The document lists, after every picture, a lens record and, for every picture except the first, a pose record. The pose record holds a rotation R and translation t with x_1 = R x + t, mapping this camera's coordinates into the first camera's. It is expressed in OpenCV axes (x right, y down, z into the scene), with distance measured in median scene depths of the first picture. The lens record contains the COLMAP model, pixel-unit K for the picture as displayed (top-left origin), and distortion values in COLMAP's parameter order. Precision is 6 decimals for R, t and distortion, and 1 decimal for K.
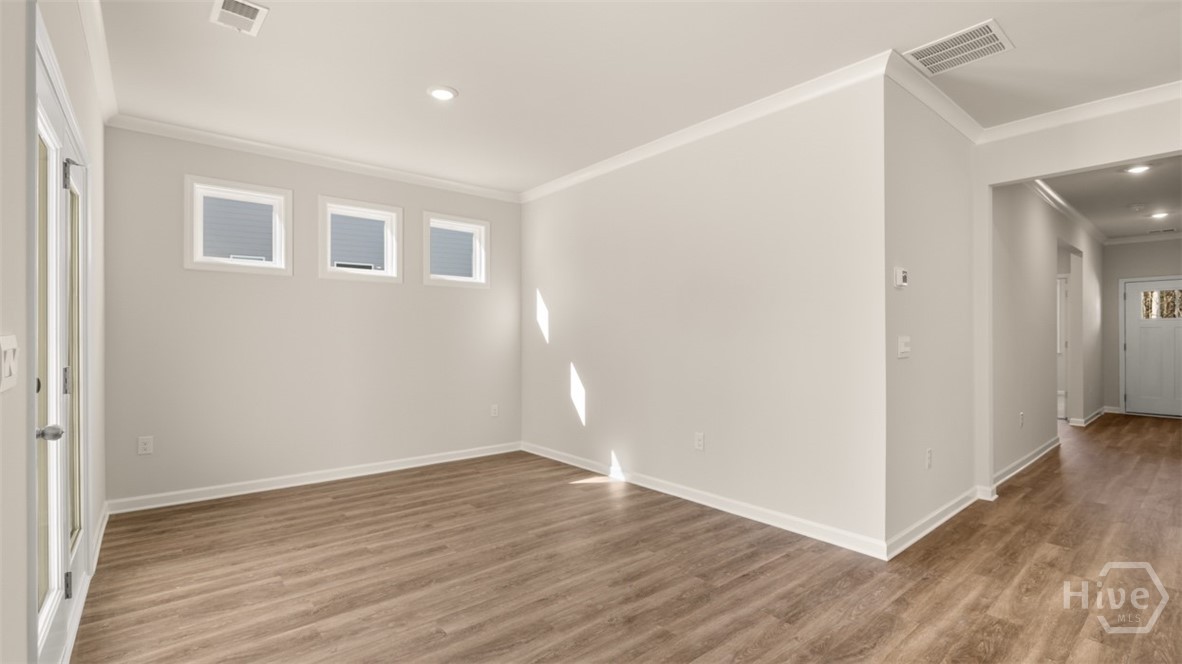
lens RADIAL K [[527.7, 0, 583.8], [0, 527.7, 335.6], [0, 0, 1]] dist [-0.004299, -0.000154]
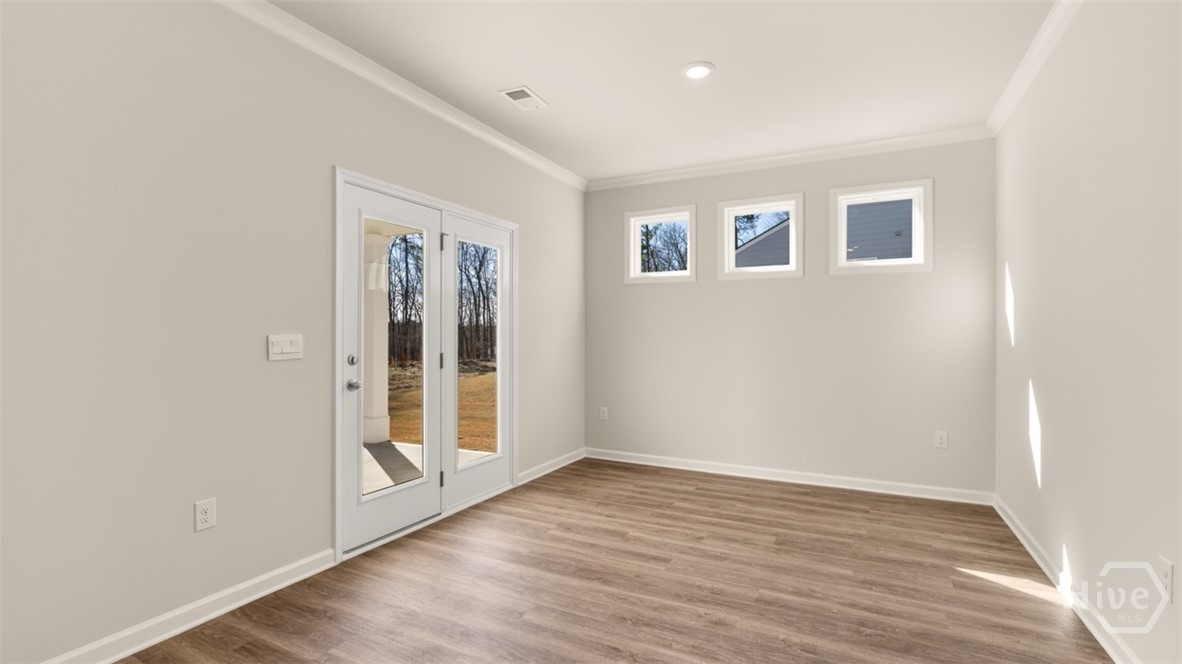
lens RADIAL K [[527.7, 0, 583.8], [0, 527.7, 335.6], [0, 0, 1]] dist [-0.004299, -0.000154]
pose [[0.396163, 0.001752, -0.918179, 0.455256], [0.003342, 0.999989, 0.003350, -0.004081], [0.918174, -0.004396, 0.396153, 0.414127]]
